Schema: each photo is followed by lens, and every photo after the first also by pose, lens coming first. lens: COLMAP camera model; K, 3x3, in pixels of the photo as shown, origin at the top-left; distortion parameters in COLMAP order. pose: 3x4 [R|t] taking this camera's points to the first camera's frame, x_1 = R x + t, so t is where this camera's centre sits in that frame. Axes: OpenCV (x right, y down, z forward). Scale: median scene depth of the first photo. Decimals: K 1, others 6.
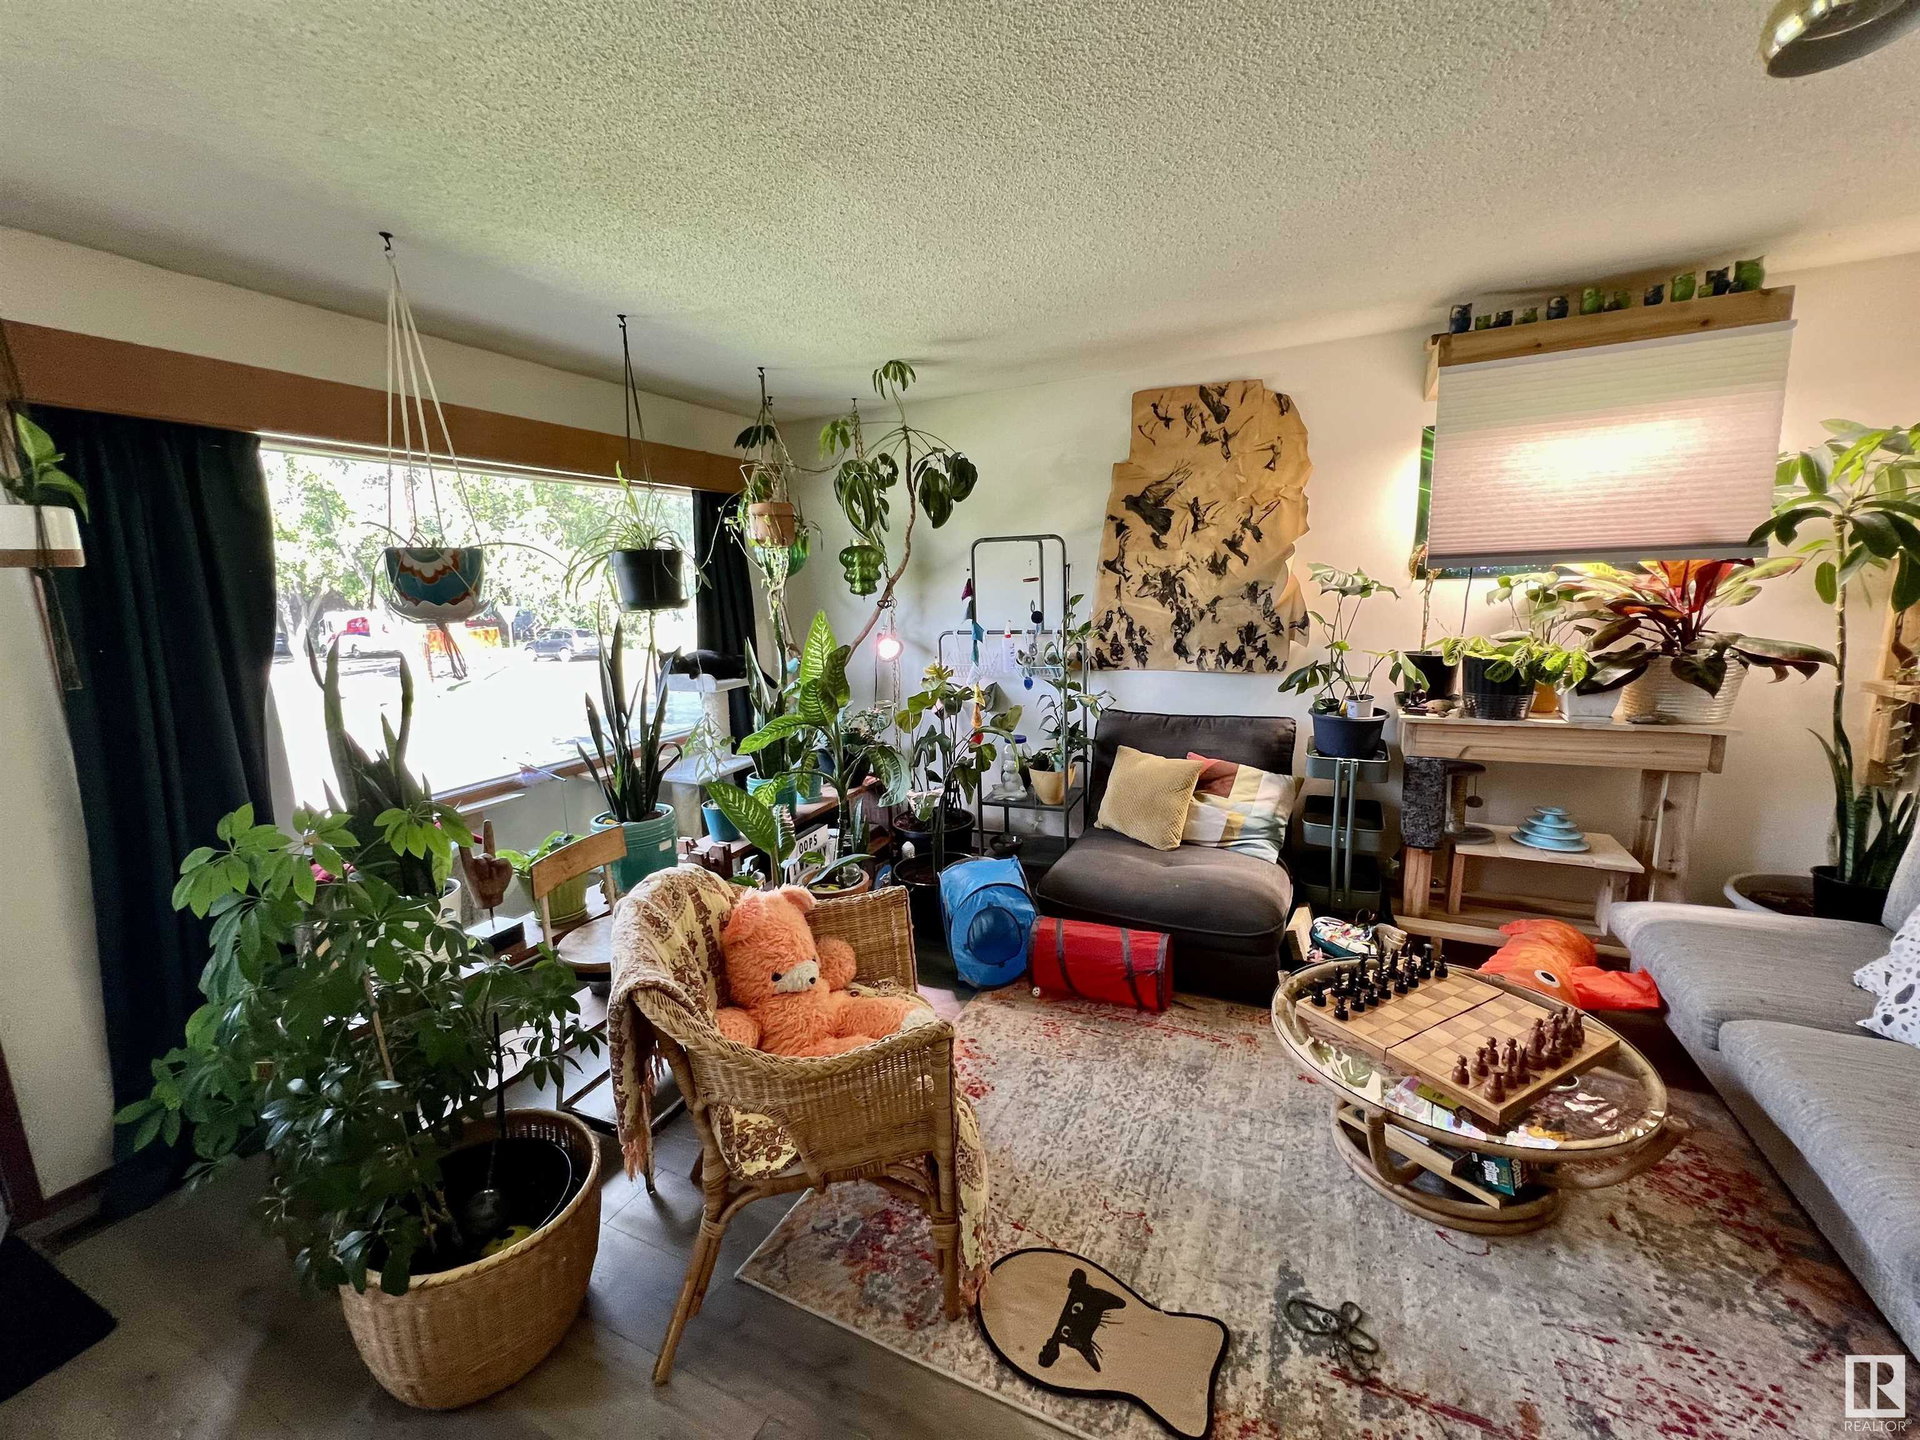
lens RADIAL K [[766.7, 0, 956.7], [0, 766.7, 716.0], [0, 0, 1]] dist [-0.001455, 0.000333]
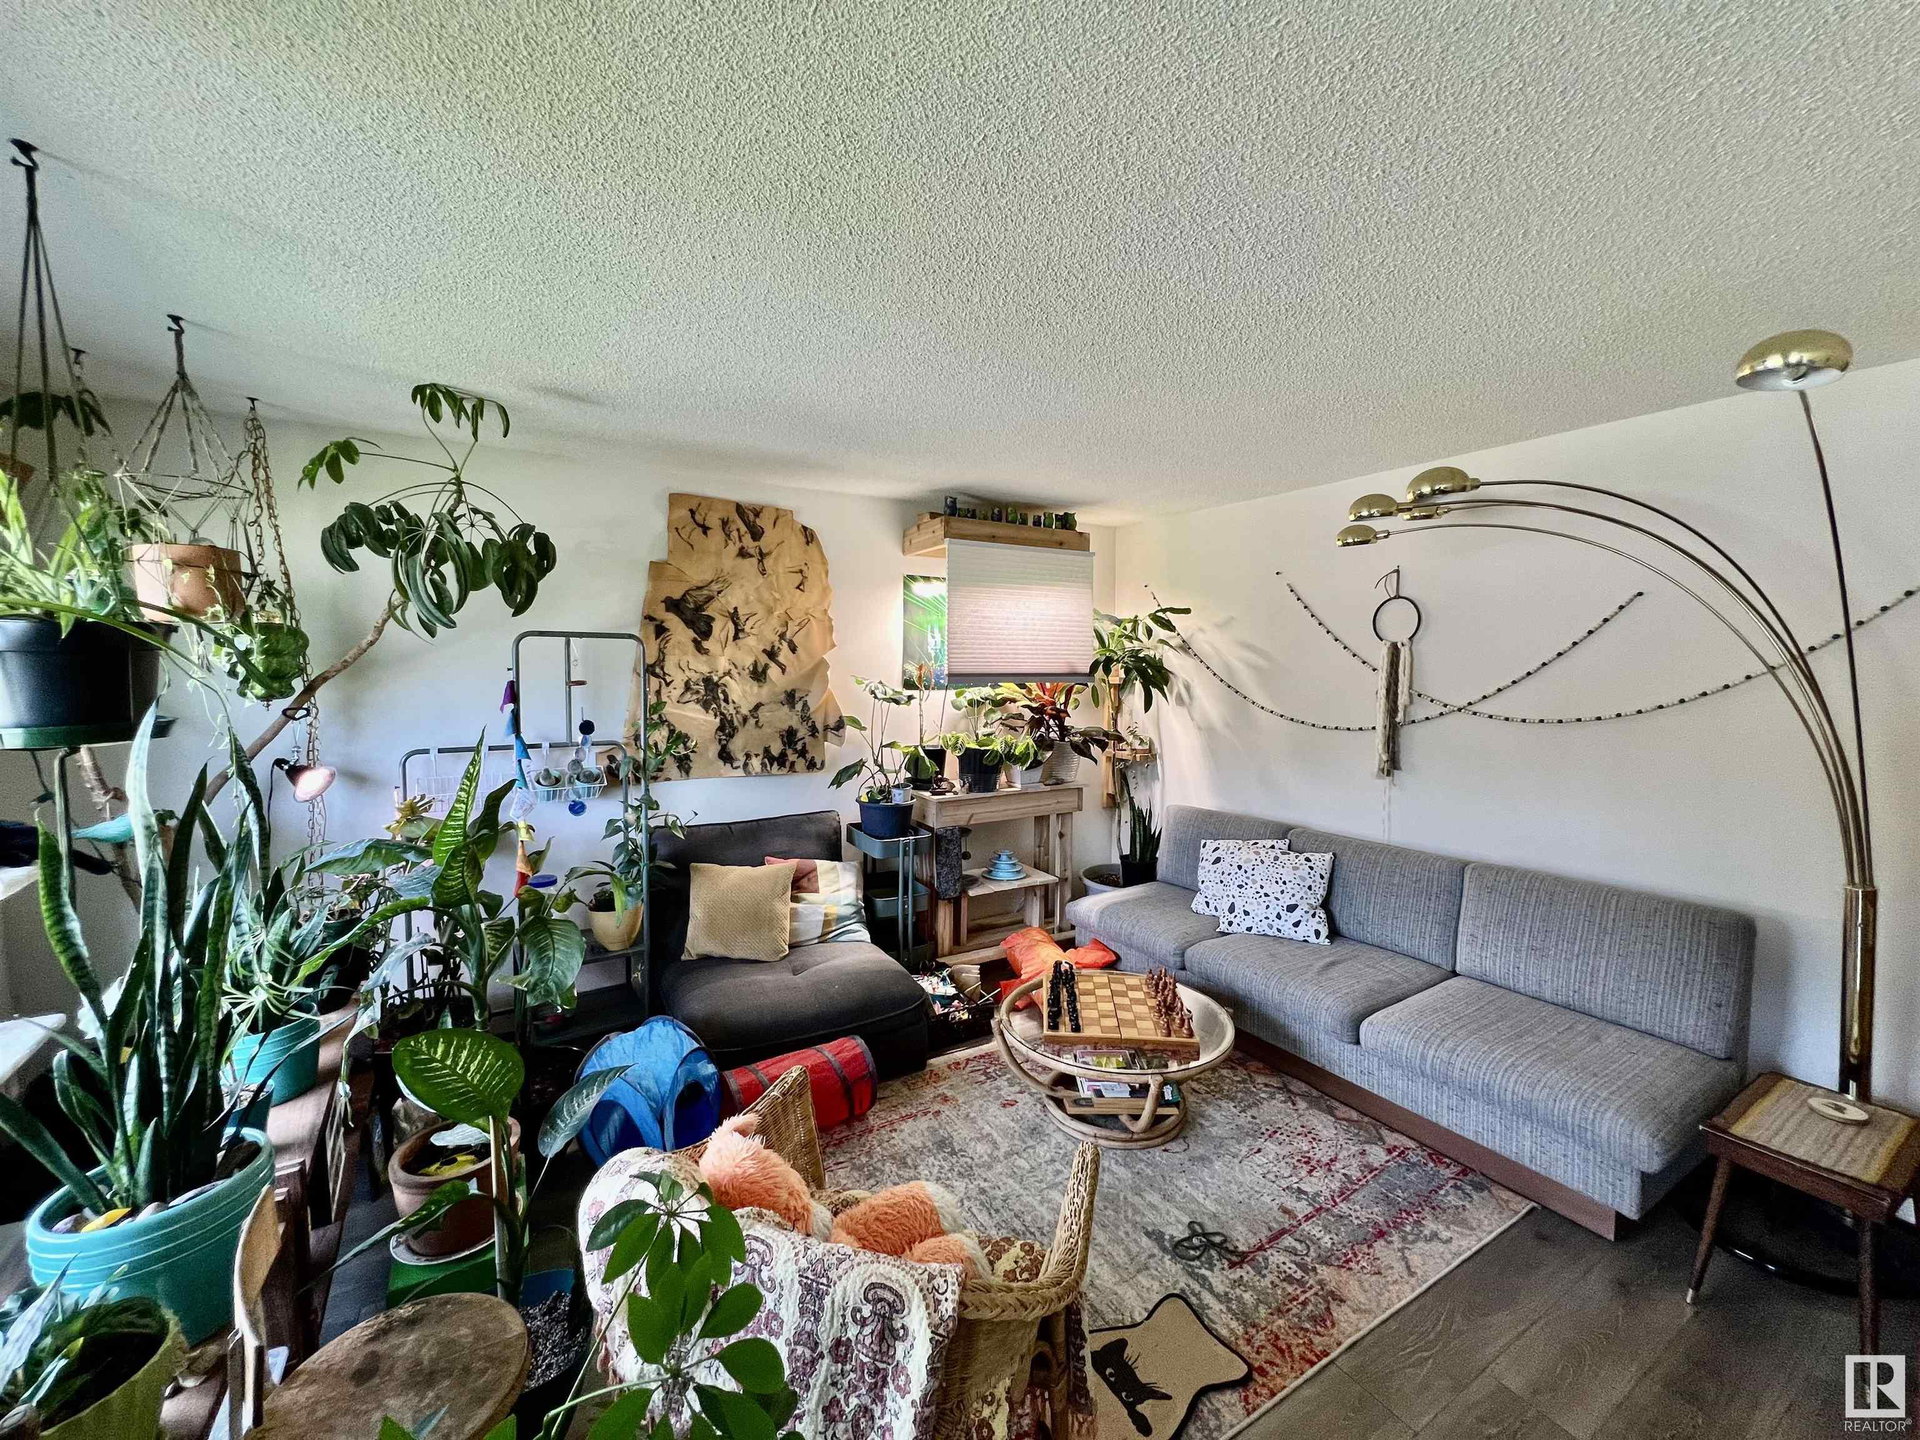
lens RADIAL K [[766.7, 0, 956.7], [0, 766.7, 716.0], [0, 0, 1]] dist [-0.001455, 0.000333]
pose [[0.550516, -0.016927, 0.834653, -0.389434], [0.119025, 0.991172, -0.058405, -0.046959], [-0.826296, 0.131498, 0.547671, 0.218771]]
